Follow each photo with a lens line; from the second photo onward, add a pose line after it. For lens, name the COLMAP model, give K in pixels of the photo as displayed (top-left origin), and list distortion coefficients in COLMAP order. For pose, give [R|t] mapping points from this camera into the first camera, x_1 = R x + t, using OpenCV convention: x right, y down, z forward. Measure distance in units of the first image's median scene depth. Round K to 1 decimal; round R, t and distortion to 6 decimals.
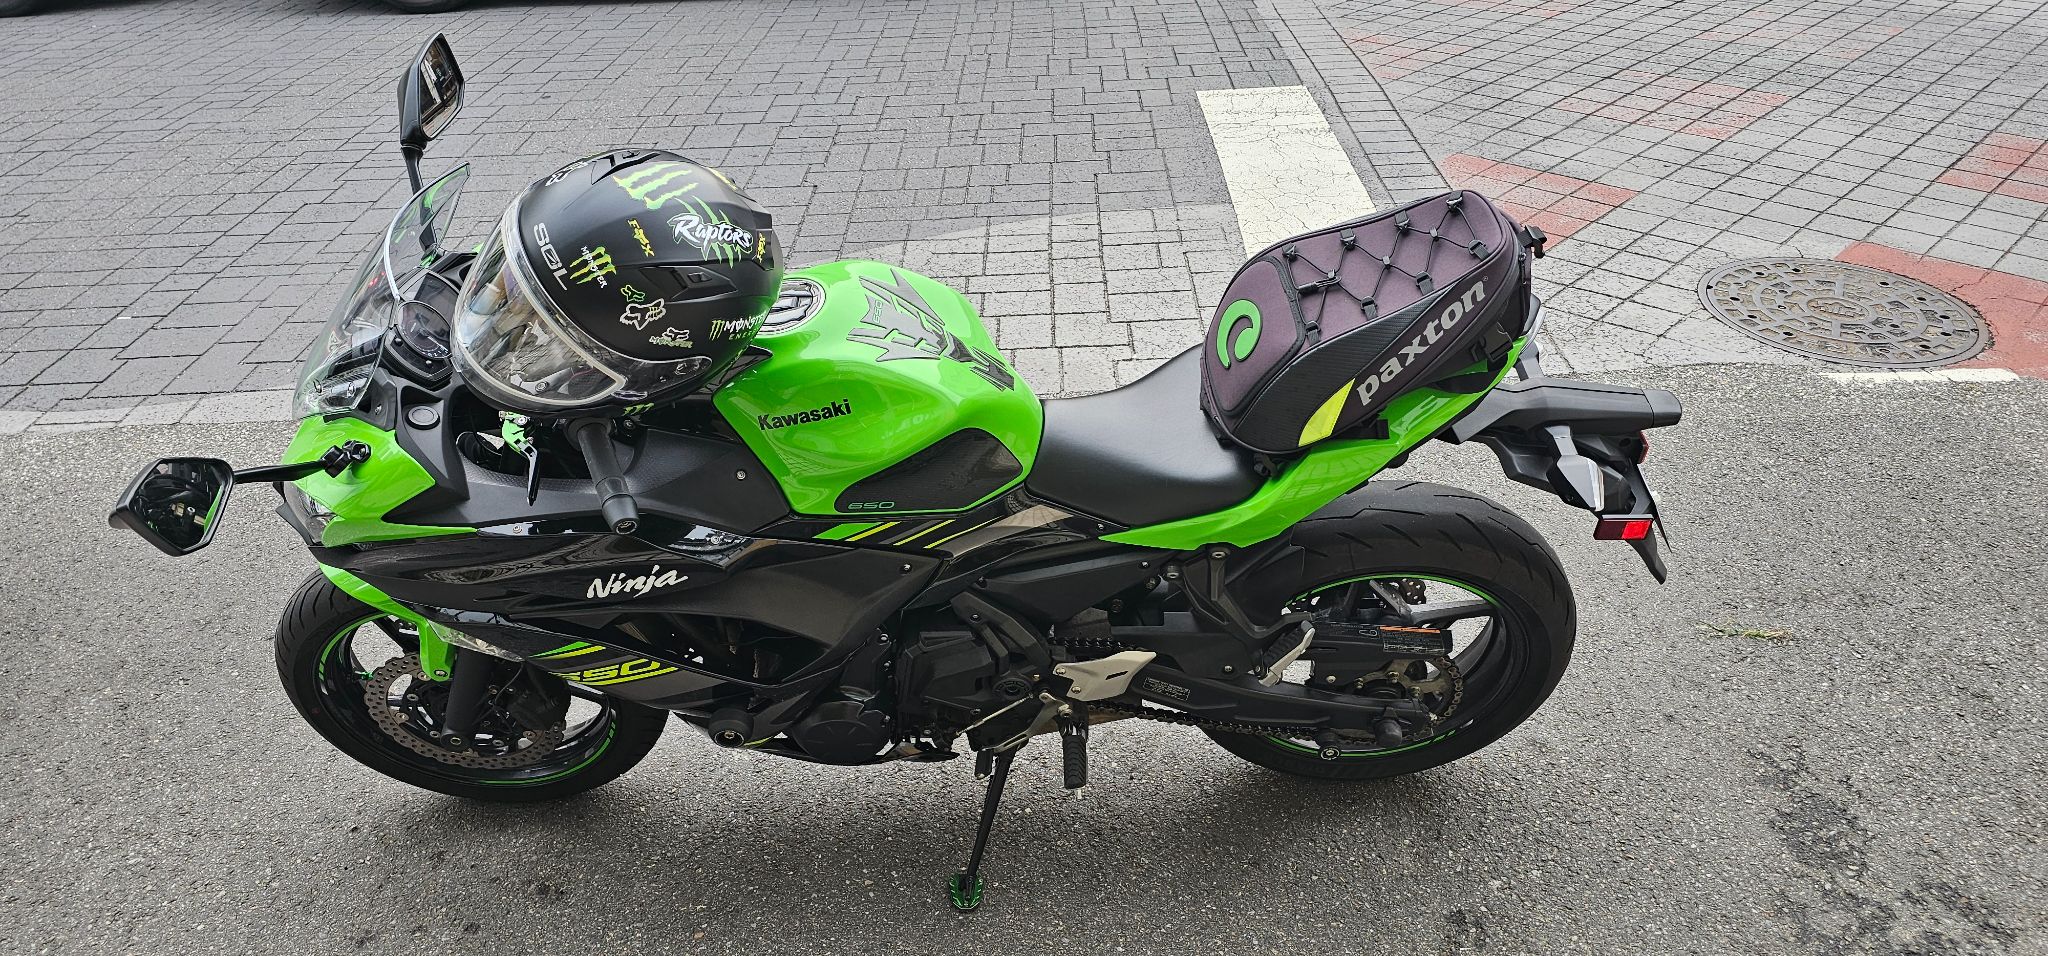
lens RADIAL K [[1360.1, 0, 1024.0], [0, 1360.1, 478.0], [0, 0, 1]] dist [0.052613, -0.043248]
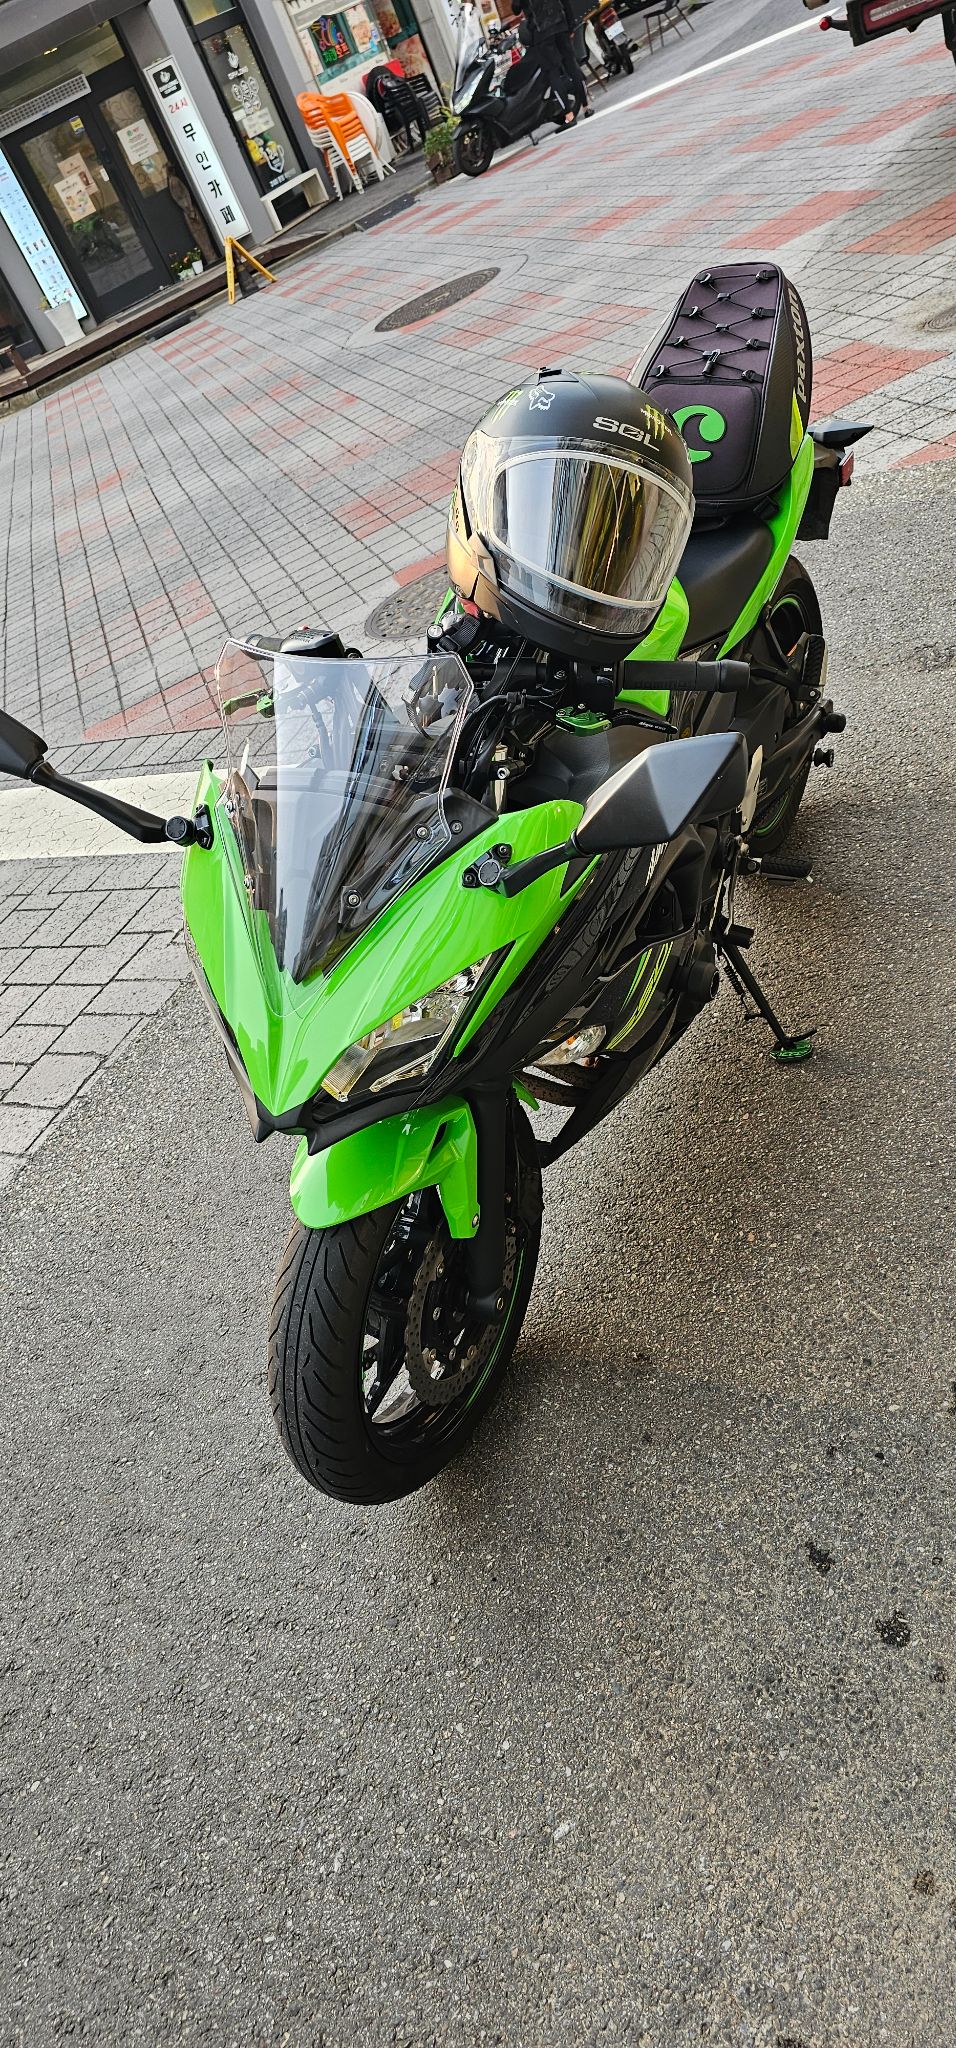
lens RADIAL K [[1369.4, 0, 478.0], [0, 1369.4, 1024.0], [0, 0, 1]] dist [0.032023, -0.027475]
pose [[0.450865, -0.641882, 0.620248, -0.913497], [0.729913, 0.665097, 0.157713, -0.077950], [-0.513758, 0.381620, 0.768387, 0.298747]]
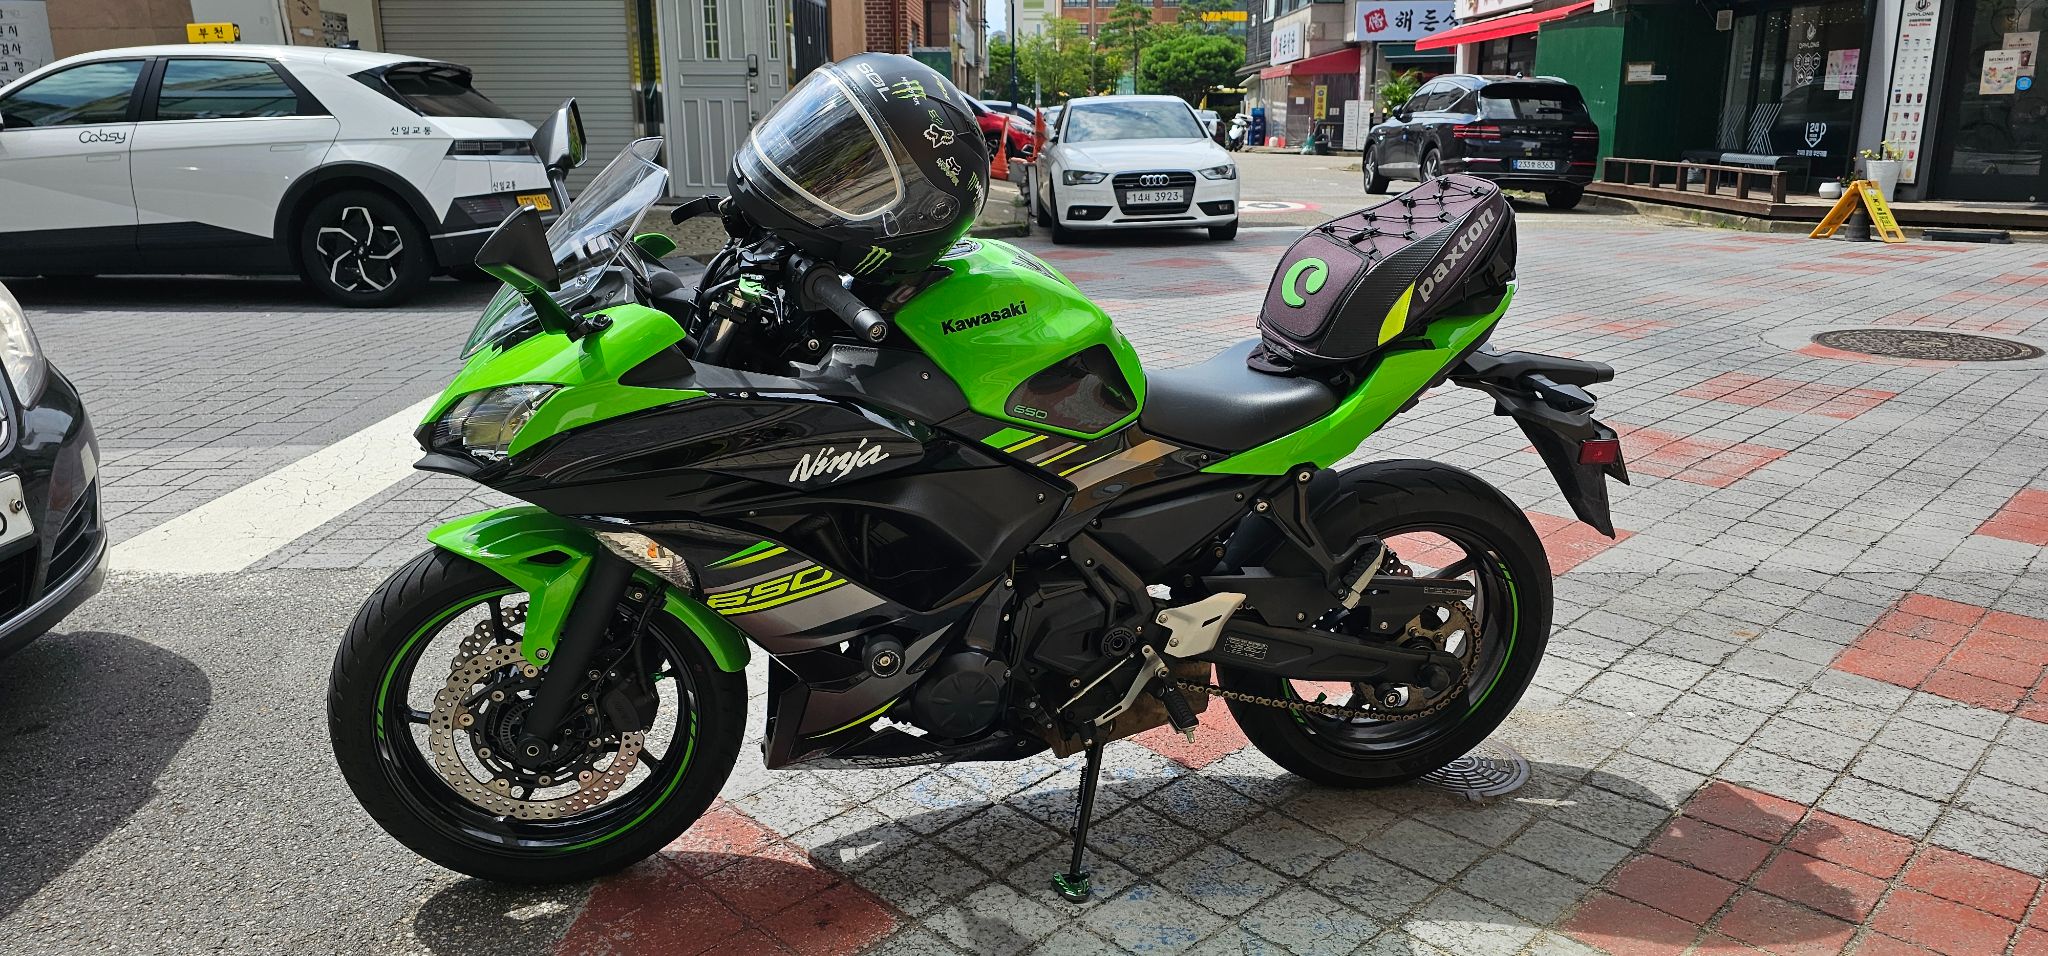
lens RADIAL K [[1369.4, 0, 1034.0], [0, 1369.4, 473.1], [0, 0, 1]] dist [0.032023, -0.027475]
pose [[0.964292, -0.003985, 0.264810, -0.363893], [0.104390, 0.924657, -0.366214, 0.427039], [-0.243399, 0.380780, 0.892056, 0.005037]]
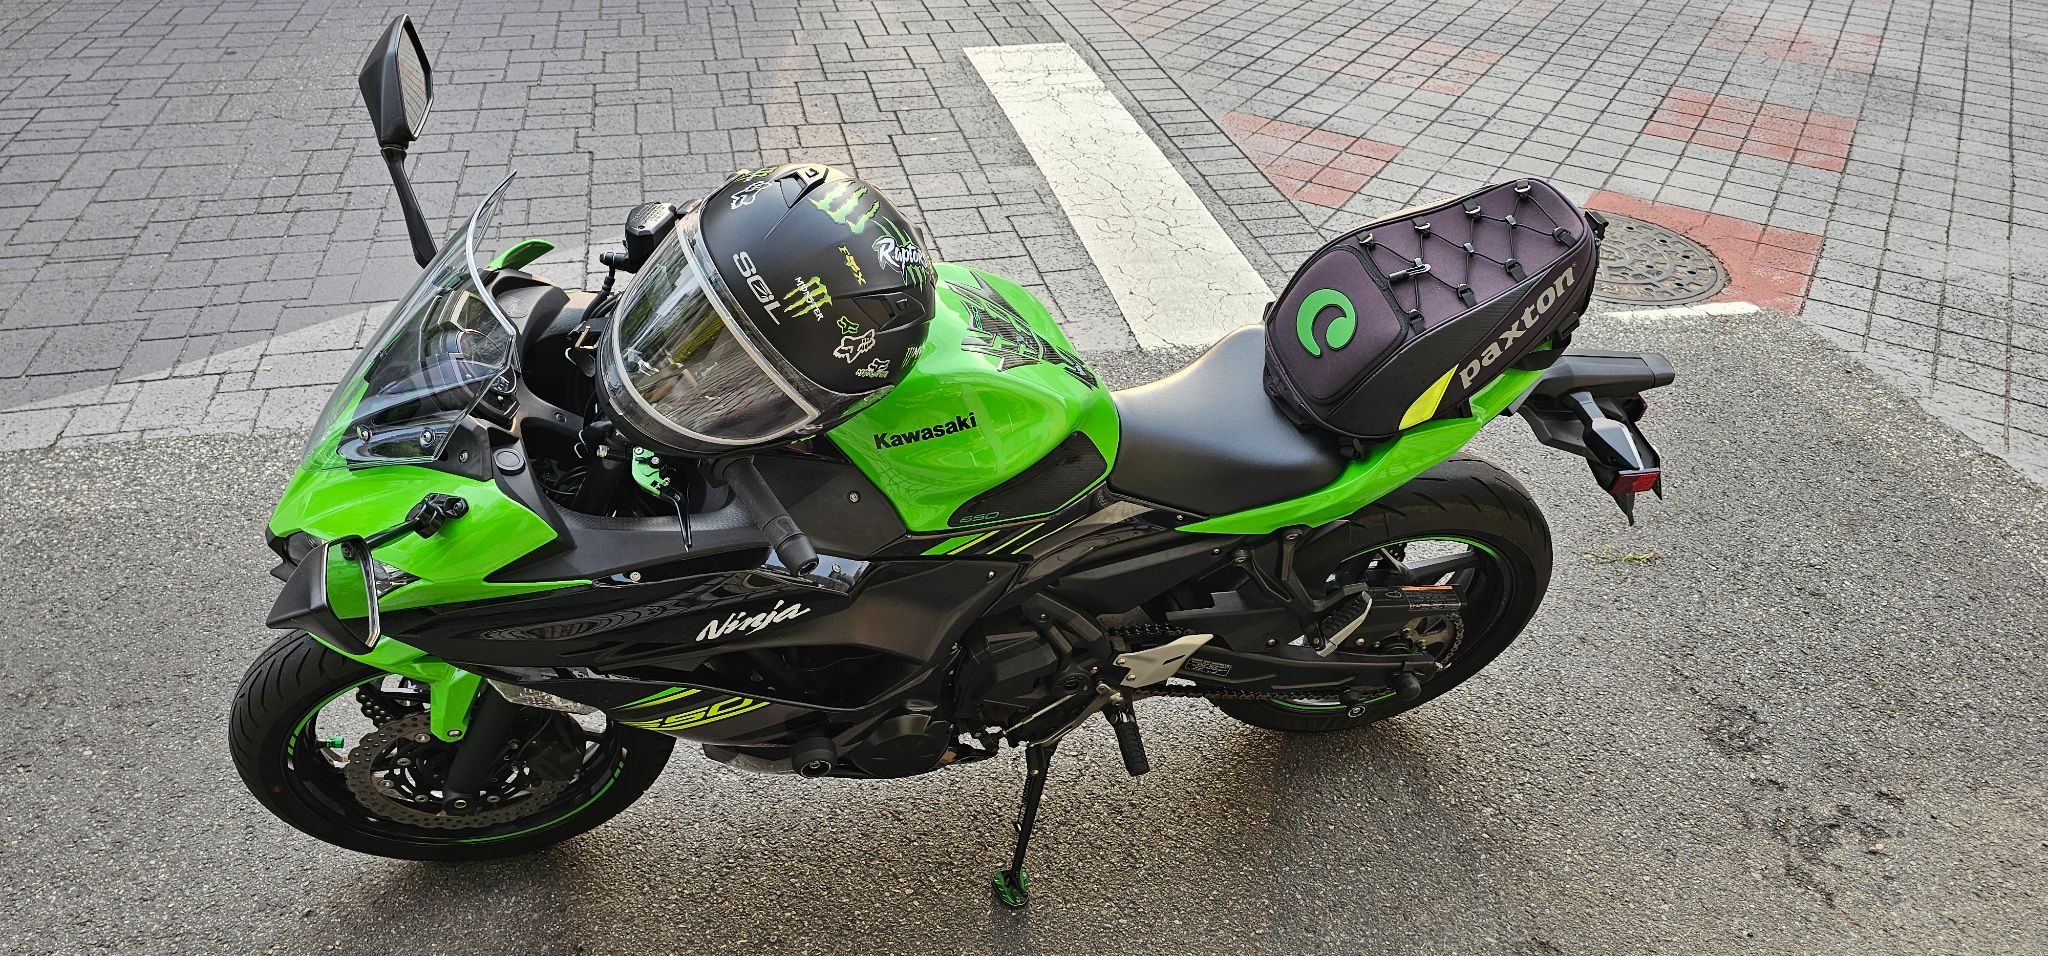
lens RADIAL K [[1357.6, 0, 1001.9], [0, 1357.6, 475.4], [0, 0, 1]] dist [0.070431, -0.068688]
pose [[0.971293, -0.071988, 0.226734, -0.278670], [0.063301, 0.996963, 0.045366, -0.046750], [-0.229311, -0.029711, 0.972900, 0.045974]]
